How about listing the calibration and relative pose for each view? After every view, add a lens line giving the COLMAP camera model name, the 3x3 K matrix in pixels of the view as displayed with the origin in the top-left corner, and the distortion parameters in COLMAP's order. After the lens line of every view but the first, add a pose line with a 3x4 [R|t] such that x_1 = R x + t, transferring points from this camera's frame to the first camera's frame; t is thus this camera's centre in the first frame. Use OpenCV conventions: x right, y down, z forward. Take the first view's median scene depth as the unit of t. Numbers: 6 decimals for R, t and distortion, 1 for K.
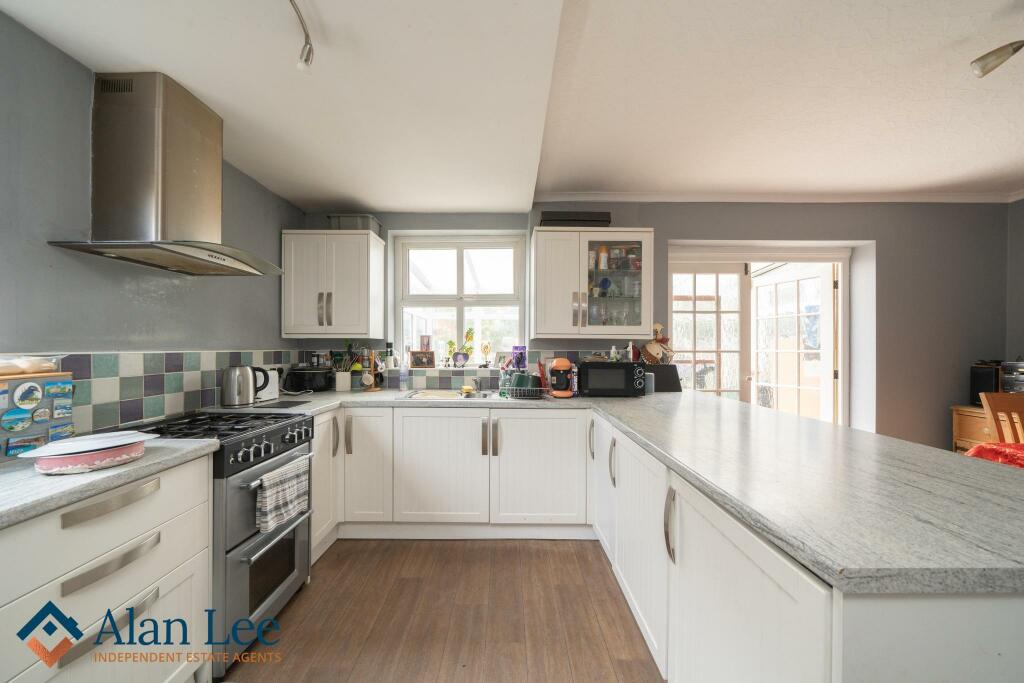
lens RADIAL K [[356.6, 0, 509.0], [0, 356.6, 347.0], [0, 0, 1]] dist [-0.003270, -0.000153]
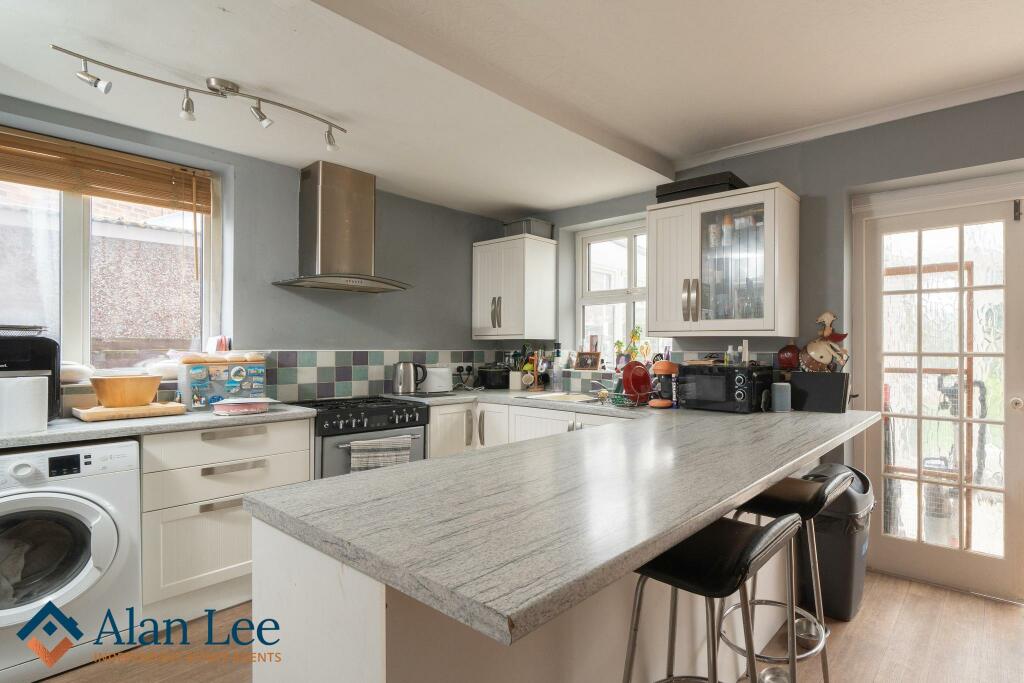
lens RADIAL K [[488.0, 0, 680.4], [0, 488.0, 347.3], [0, 0, 1]] dist [-0.001889, -0.000253]
pose [[0.839700, -0.001502, -0.543048, 0.736286], [-0.001347, 0.999987, -0.004850, 0.005807], [0.543048, 0.004804, 0.839688, 0.062386]]
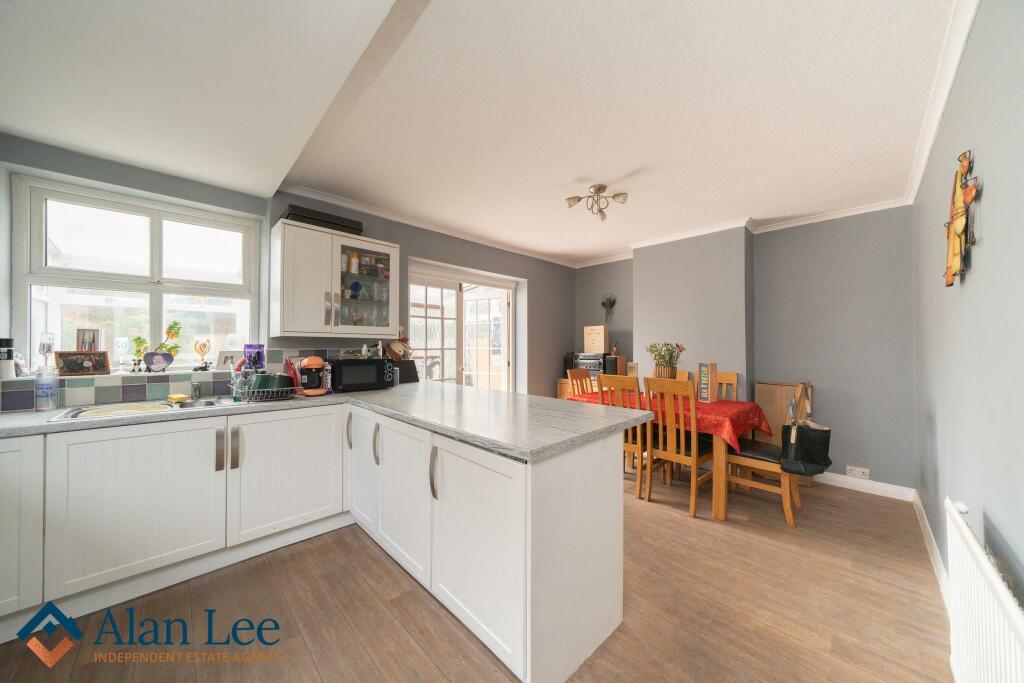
lens RADIAL K [[350.6, 0, 521.1], [0, 350.6, 345.3], [0, 0, 1]] dist [-0.001439, -0.000053]
pose [[0.696552, 0.000110, 0.717506, -0.141650], [0.001086, 0.999999, -0.001208, 0.001526], [-0.717505, 0.001620, 0.696551, -0.096164]]
